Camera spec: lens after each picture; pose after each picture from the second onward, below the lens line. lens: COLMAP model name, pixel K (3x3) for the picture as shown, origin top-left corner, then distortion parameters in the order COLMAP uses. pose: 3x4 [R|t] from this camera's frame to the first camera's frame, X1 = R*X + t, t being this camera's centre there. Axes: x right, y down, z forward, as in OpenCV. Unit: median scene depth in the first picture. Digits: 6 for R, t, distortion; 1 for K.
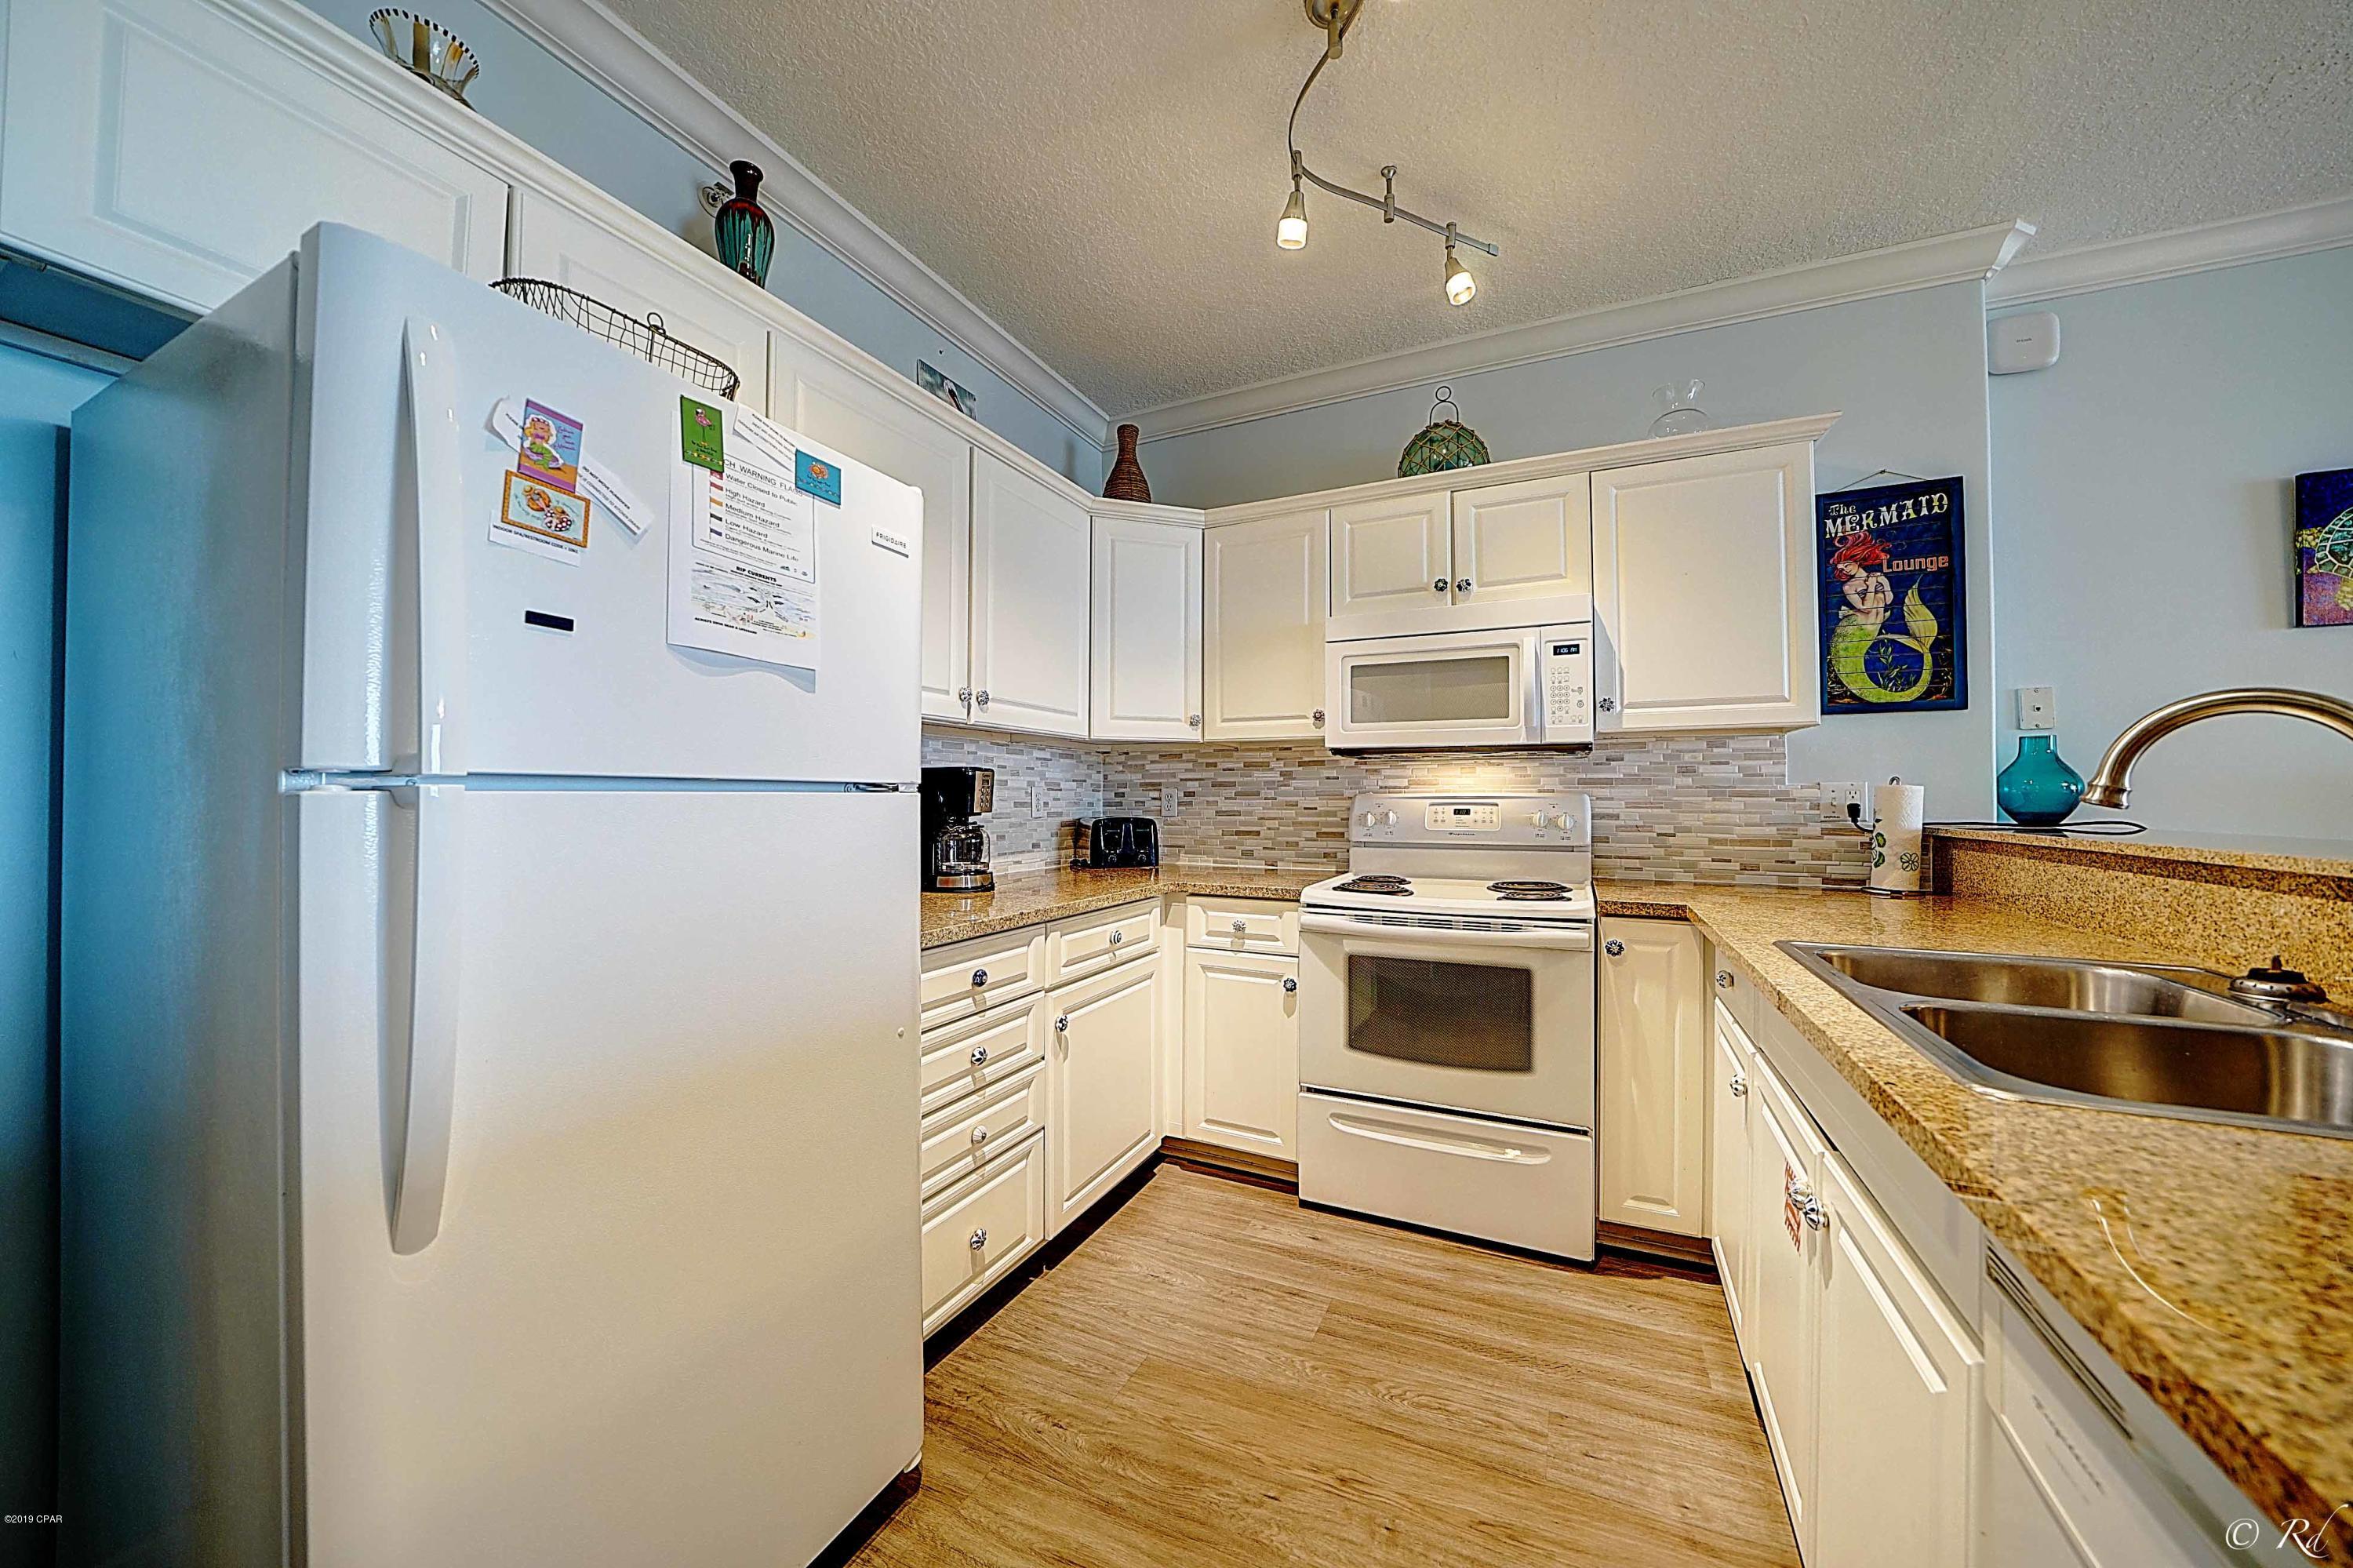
lens RADIAL K [[816.1, 0, 1176.5], [0, 816.1, 784.0], [0, 0, 1]] dist [-0.023390, 0.001522]
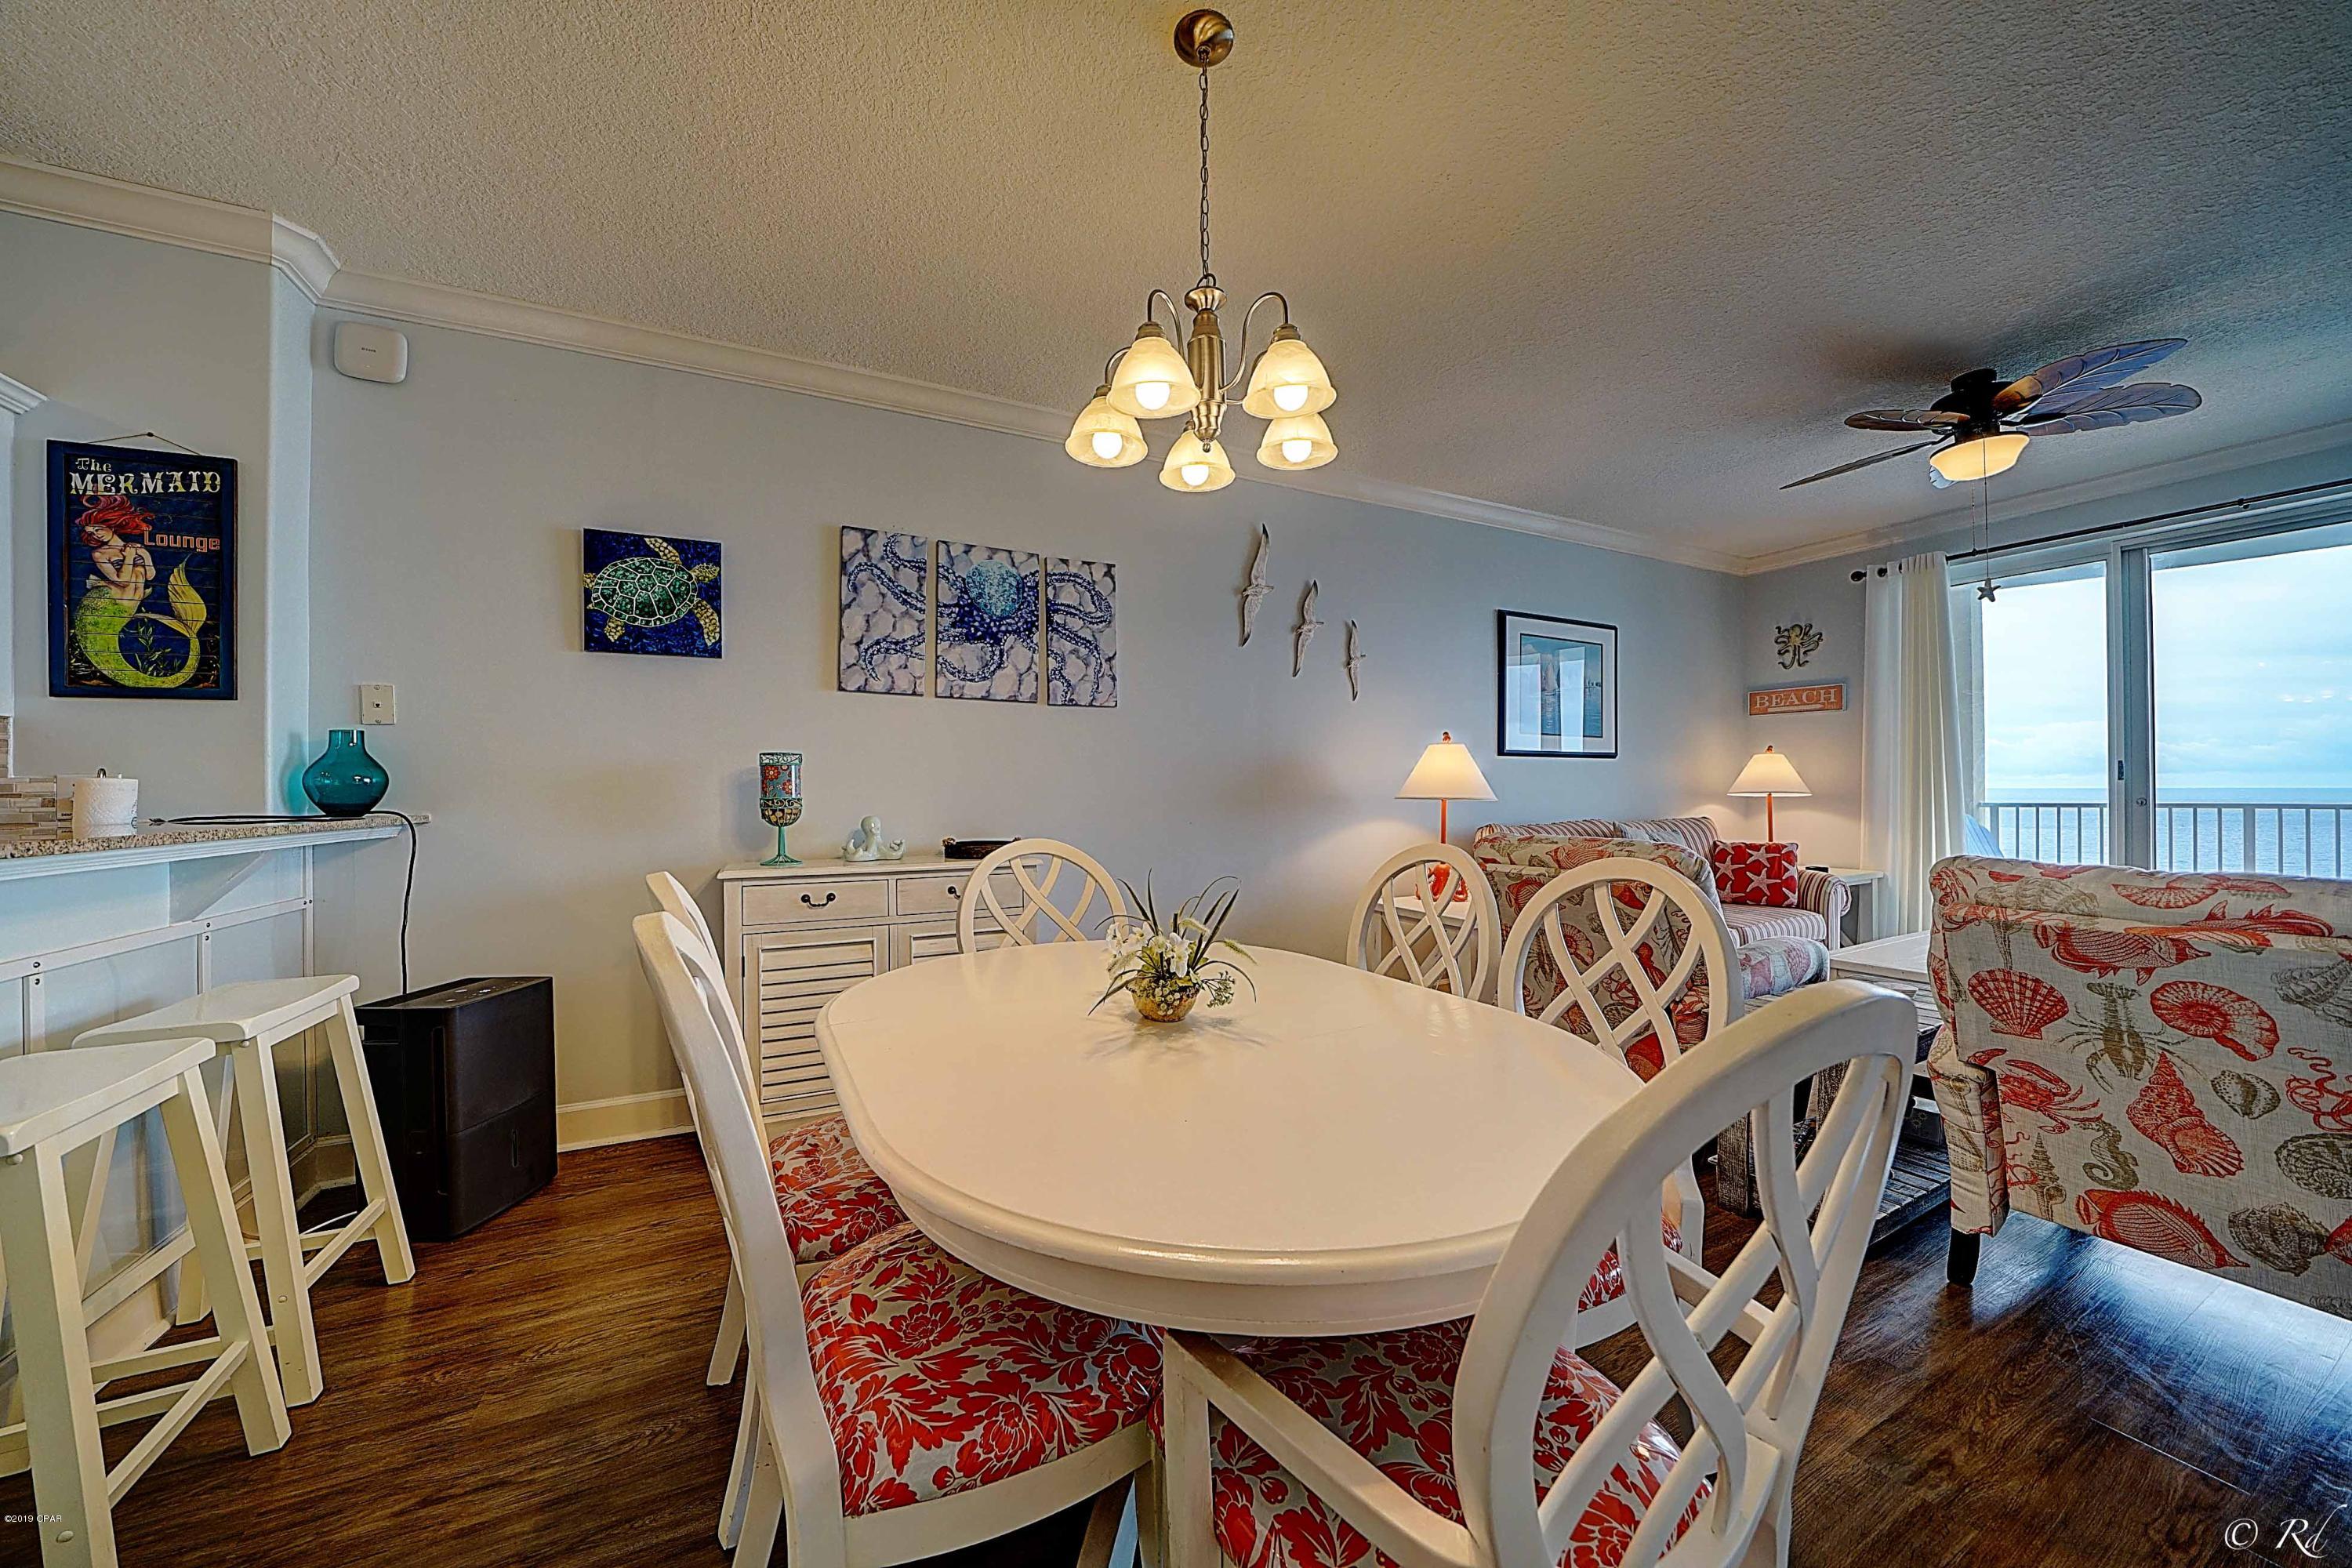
lens RADIAL K [[813.1, 0, 1175.2], [0, 813.1, 786.6], [0, 0, 1]] dist [-0.033389, 0.004510]
pose [[0.609308, -0.007297, 0.792900, 0.896486], [-0.002665, 0.999933, 0.011251, -0.001493], [-0.792929, -0.008968, 0.609248, -0.472373]]
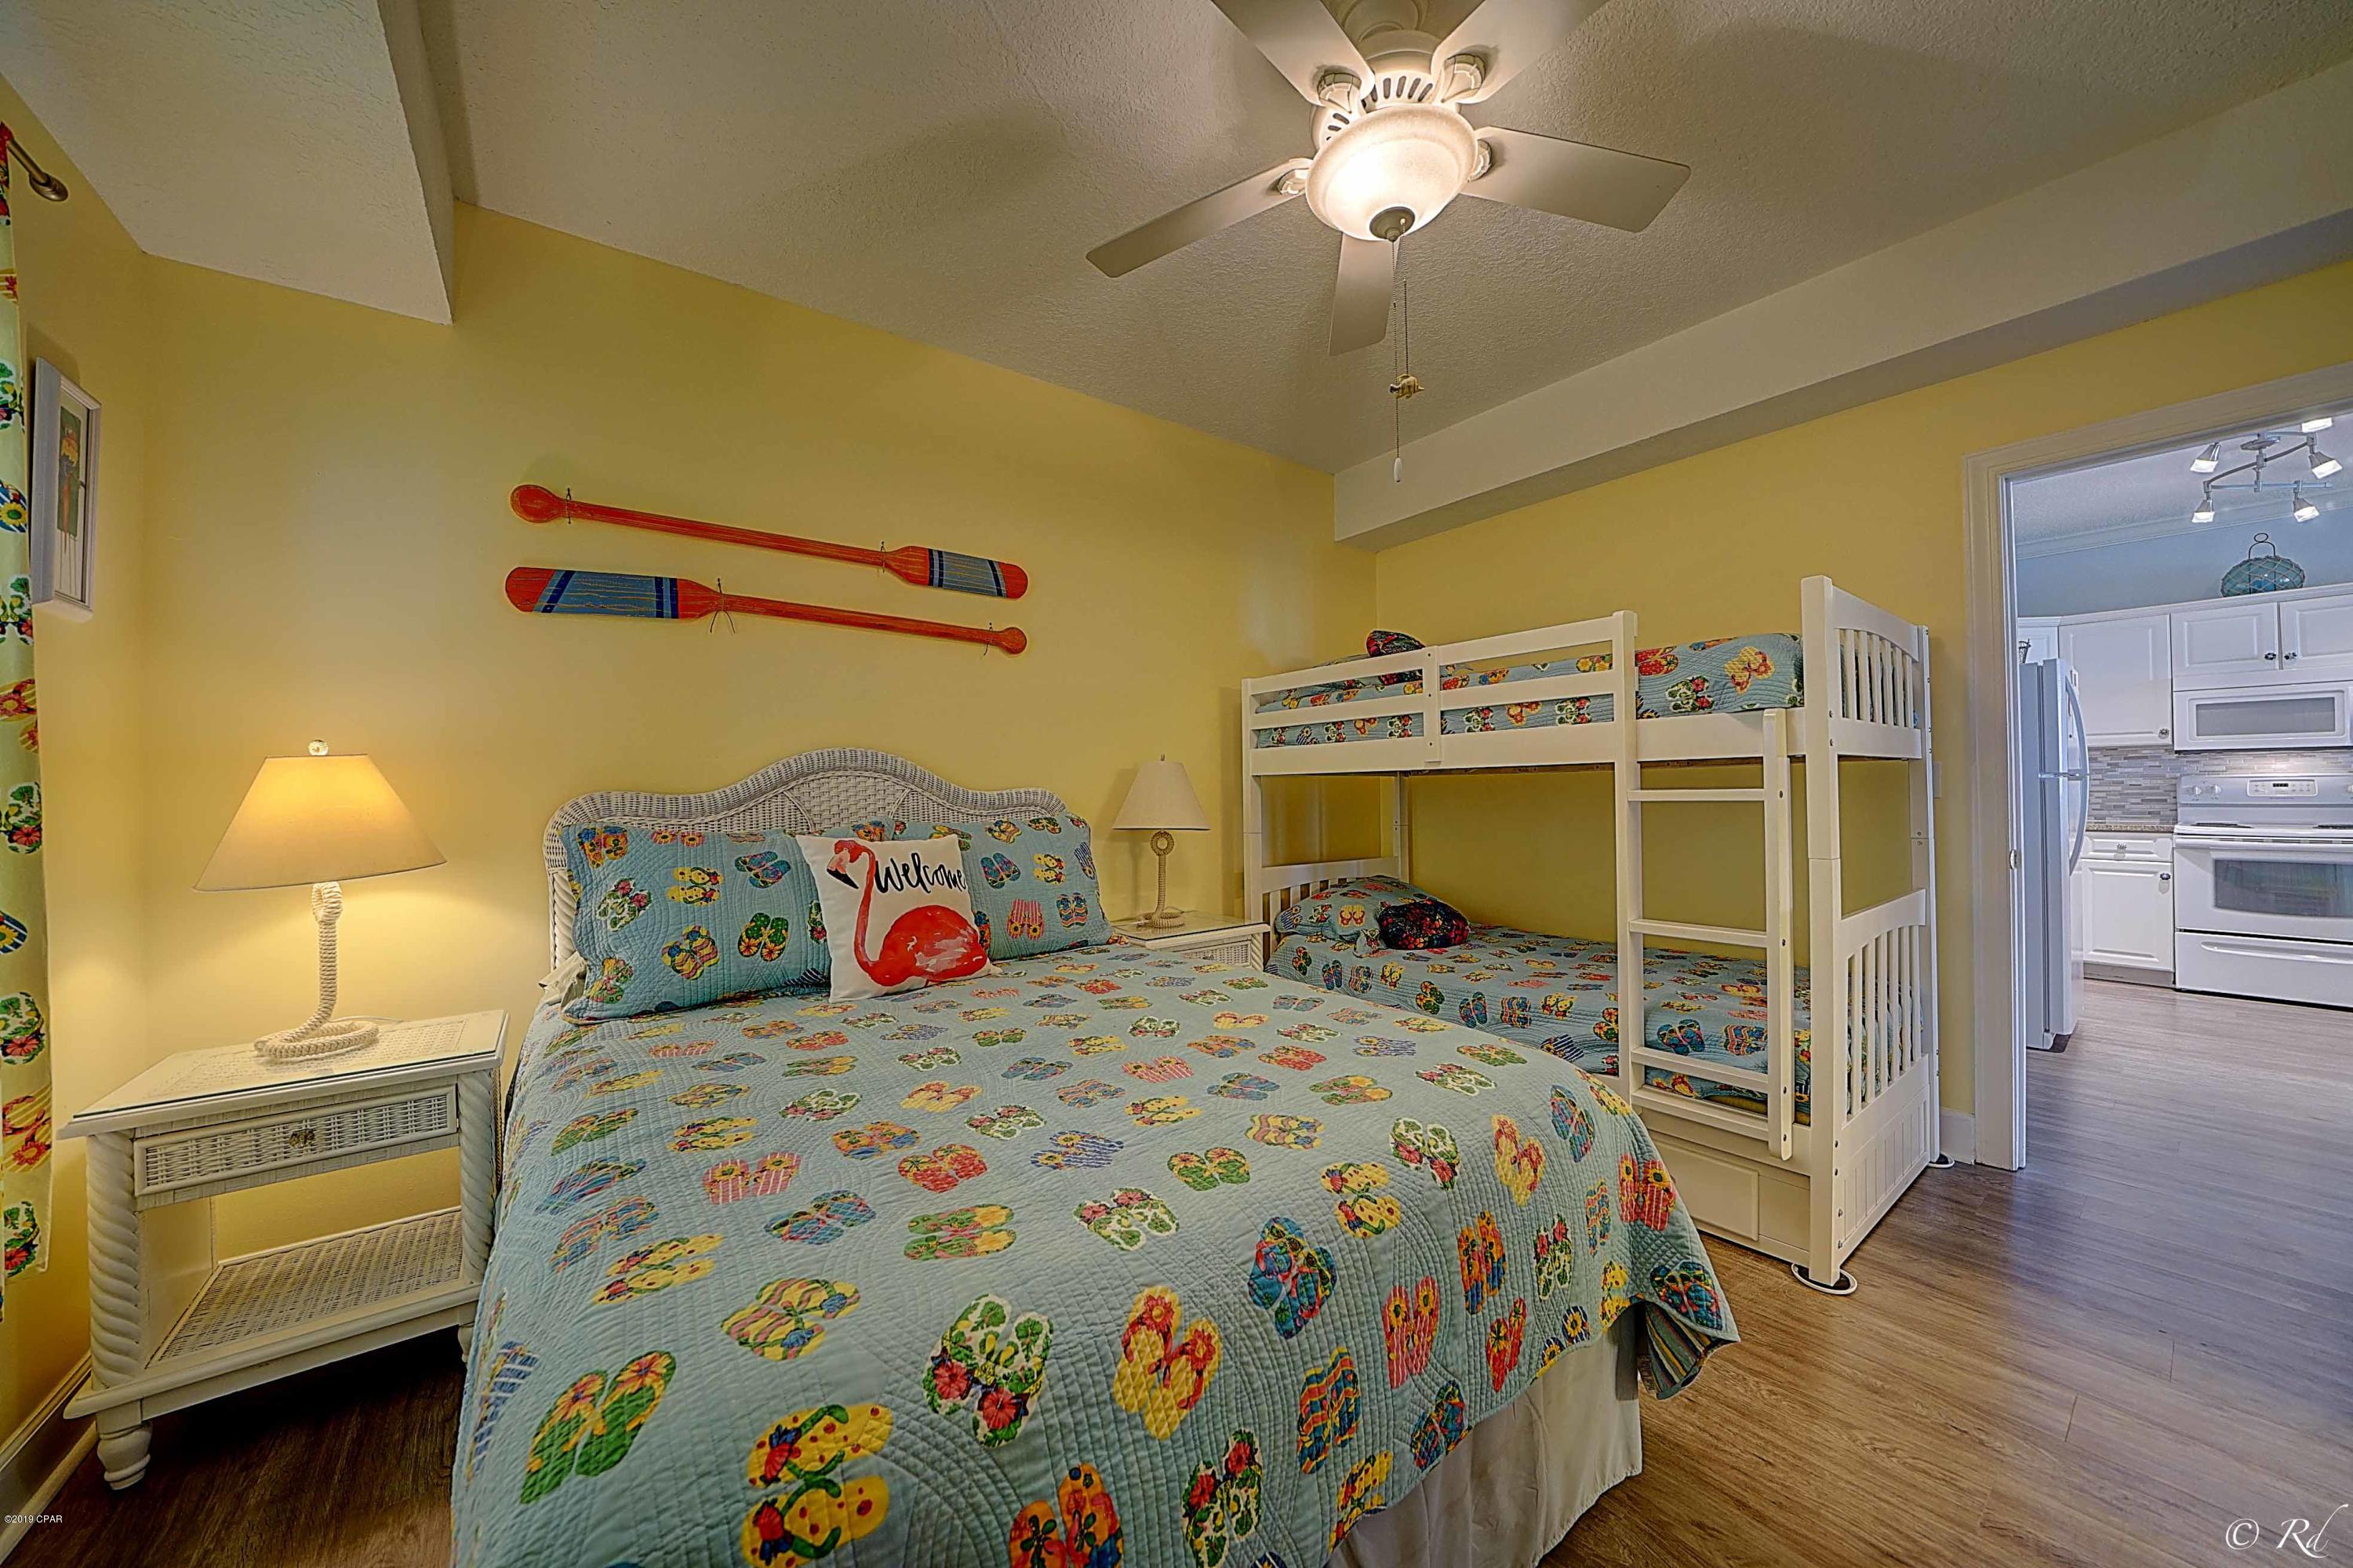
lens RADIAL K [[813.4, 0, 1175.7], [0, 813.4, 786.6], [0, 0, 1]] dist [-0.033389, 0.004510]
pose [[0.887539, -0.013892, -0.460524, -1.101097], [0.020858, 0.999732, 0.010040, -0.030981], [0.460261, -0.018517, 0.887591, -1.725470]]
